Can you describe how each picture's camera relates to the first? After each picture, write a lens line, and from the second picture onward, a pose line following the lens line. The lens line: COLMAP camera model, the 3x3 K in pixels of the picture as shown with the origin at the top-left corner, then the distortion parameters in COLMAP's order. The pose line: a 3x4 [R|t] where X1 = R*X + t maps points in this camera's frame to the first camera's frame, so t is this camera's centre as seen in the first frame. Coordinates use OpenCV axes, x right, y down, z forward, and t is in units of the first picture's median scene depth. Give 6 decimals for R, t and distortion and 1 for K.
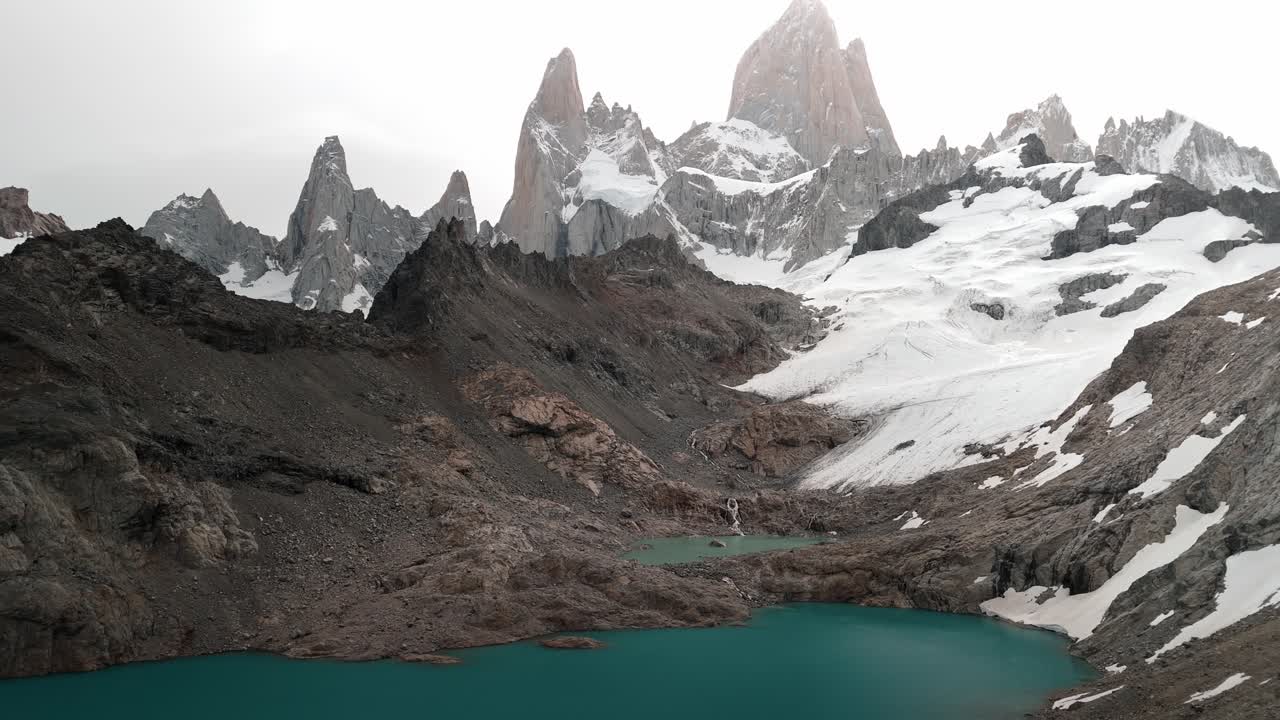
lens RADIAL K [[924.1, 0, 640.0], [0, 924.1, 357.1], [0, 0, 1]] dist [0.082166, -0.081951]
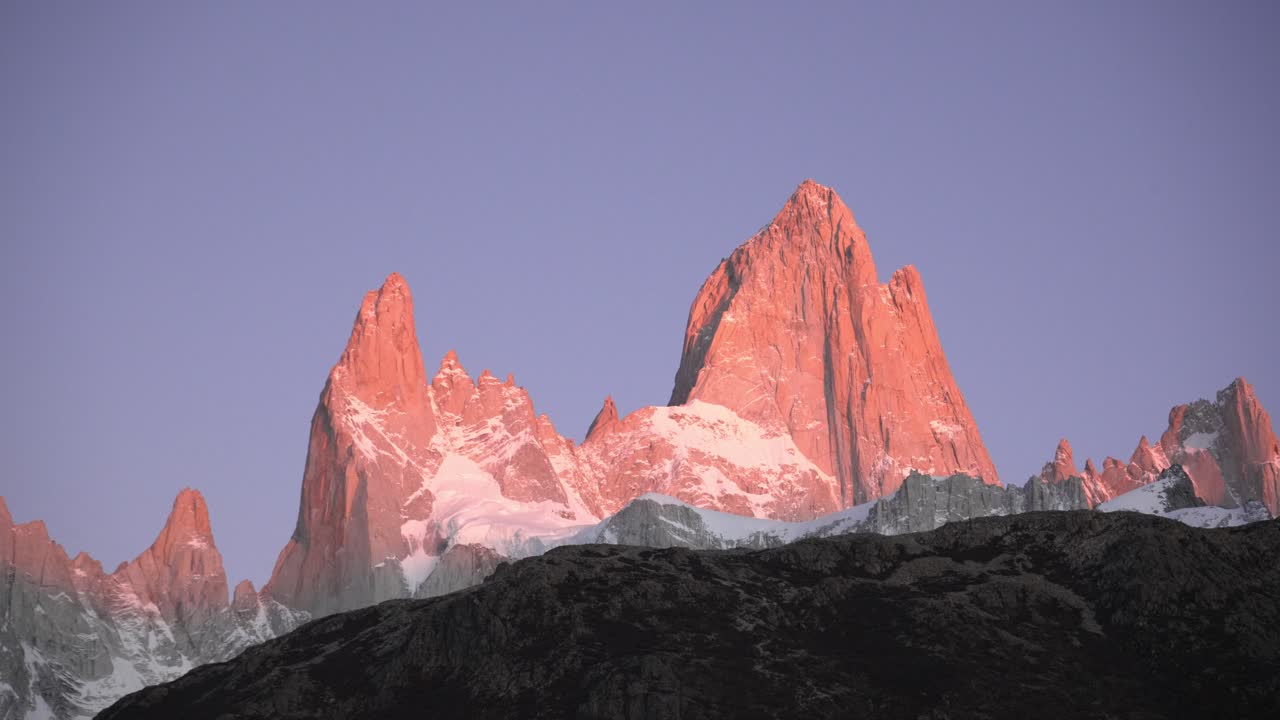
lens RADIAL K [[2561.3, 0, 638.4], [0, 2561.3, 379.0], [0, 0, 1]] dist [-0.040051, 0.051082]
pose [[0.990663, 0.018248, 0.135107, -0.195241], [0.013281, 0.973372, -0.228847, 0.108197], [-0.135685, 0.228505, 0.964041, -0.646586]]
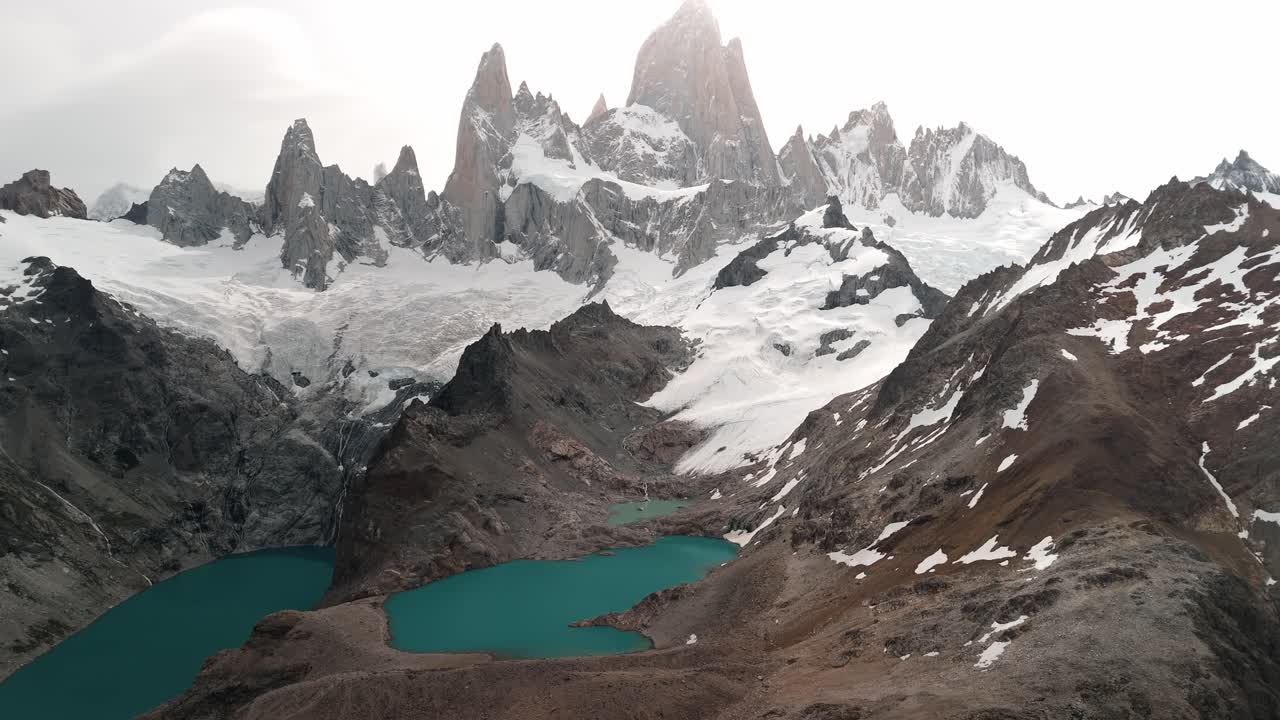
lens RADIAL K [[924.1, 0, 640.0], [0, 924.1, 357.1], [0, 0, 1]] dist [0.082166, -0.081951]
pose [[0.993543, -0.008255, 0.113153, -0.049117], [-0.007324, 0.990603, 0.136569, -0.135731], [-0.113217, -0.136516, 0.984147, -0.354663]]
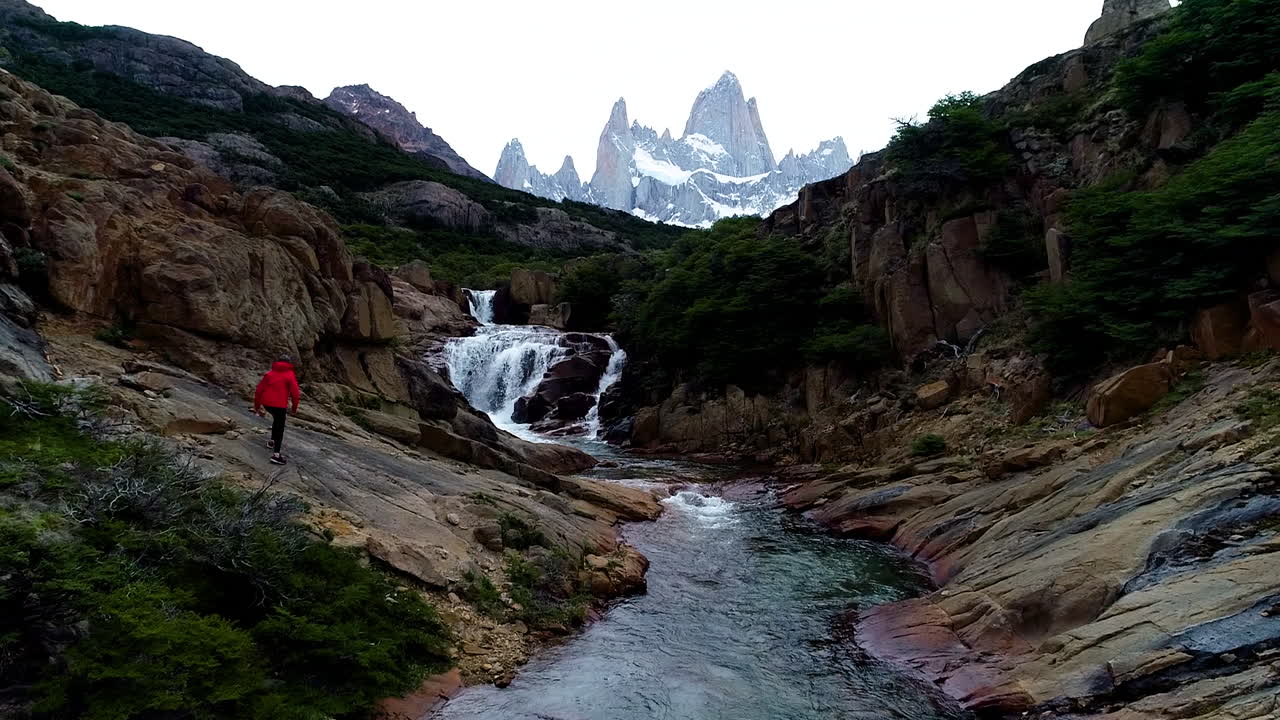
lens RADIAL K [[892.1, 0, 645.0], [0, 892.1, 357.2], [0, 0, 1]] dist [-0.006932, 0.000494]
pose [[0.973014, -0.010802, 0.230494, -0.677911], [-0.013560, 0.994501, 0.103847, 0.046956], [-0.230348, -0.104170, 0.967517, -1.346658]]
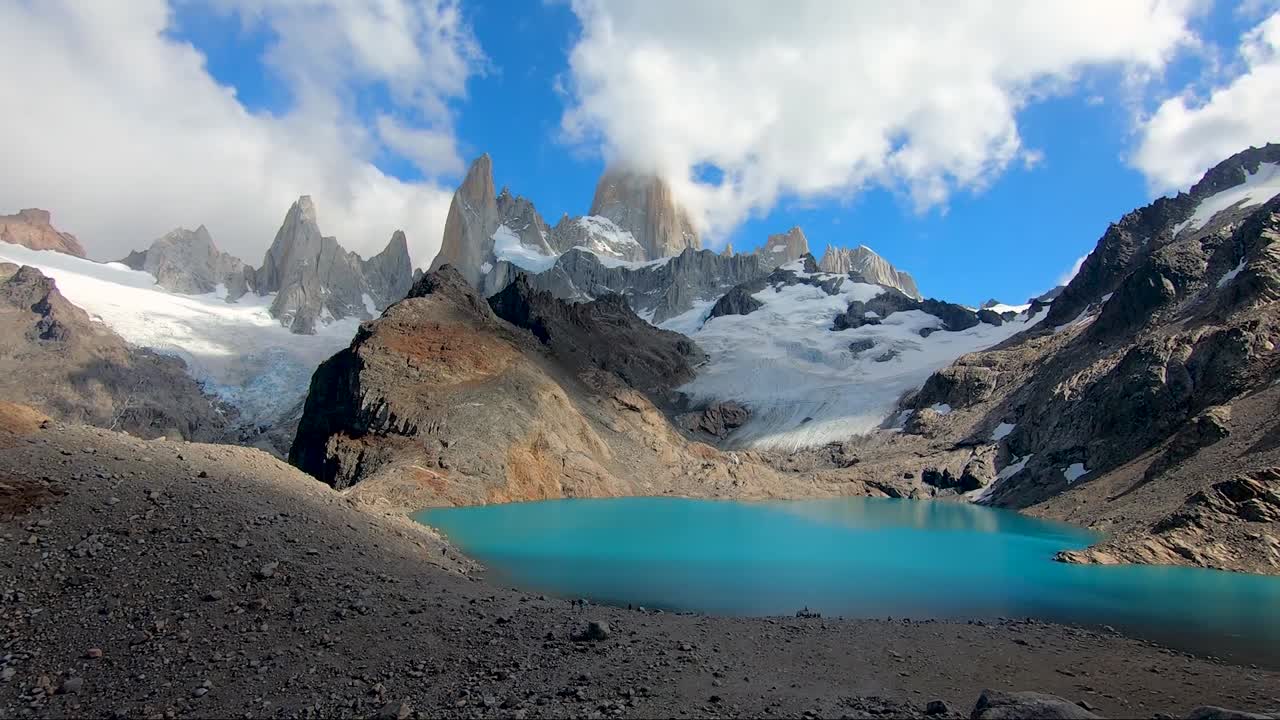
lens RADIAL K [[665.2, 0, 636.7], [0, 665.2, 358.5], [0, 0, 1]] dist [-0.000734, -0.000170]
pose [[0.968859, 0.063237, 0.239403, -0.110017], [-0.055847, 0.997734, -0.037531, 0.008606], [-0.241233, 0.022992, 0.970195, -0.052163]]
